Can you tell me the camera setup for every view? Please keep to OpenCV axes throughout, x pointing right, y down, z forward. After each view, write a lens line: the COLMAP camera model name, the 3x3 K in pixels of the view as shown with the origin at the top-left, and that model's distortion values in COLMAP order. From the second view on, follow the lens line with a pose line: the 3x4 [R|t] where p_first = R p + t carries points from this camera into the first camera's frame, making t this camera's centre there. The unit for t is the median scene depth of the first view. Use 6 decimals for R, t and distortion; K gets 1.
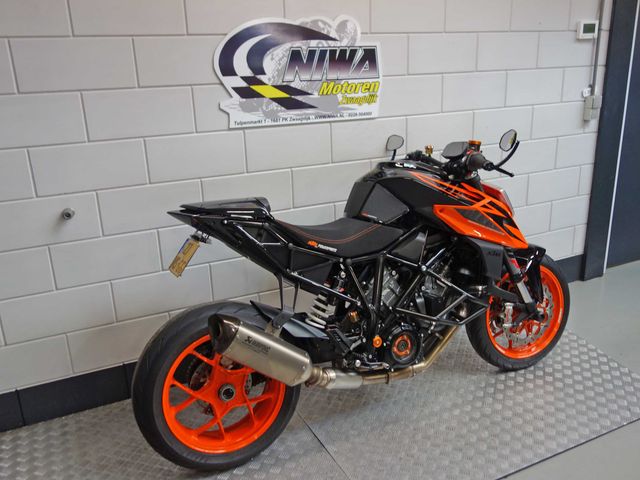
lens RADIAL K [[555.9, 0, 320.0], [0, 555.9, 240.0], [0, 0, 1]] dist [-0.002136, -0.000734]
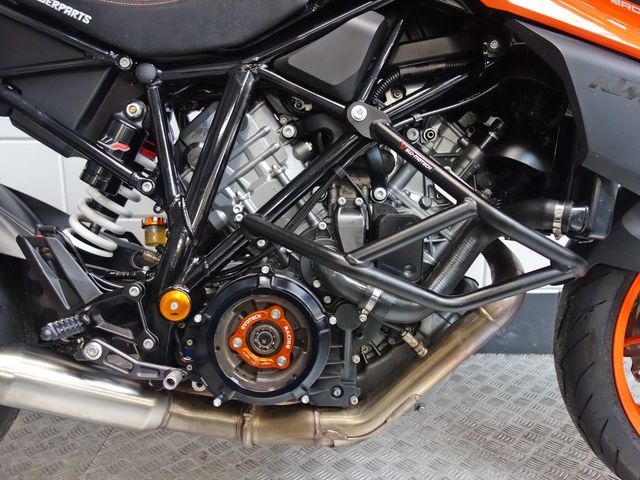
lens RADIAL K [[555.9, 0, 320.0], [0, 555.9, 240.0], [0, 0, 1]] dist [-0.002136, -0.000734]
pose [[0.907523, 0.126323, -0.400556, 0.273813], [-0.157173, 0.986547, -0.044974, 0.127654], [0.389486, 0.103771, 0.915168, 0.632333]]
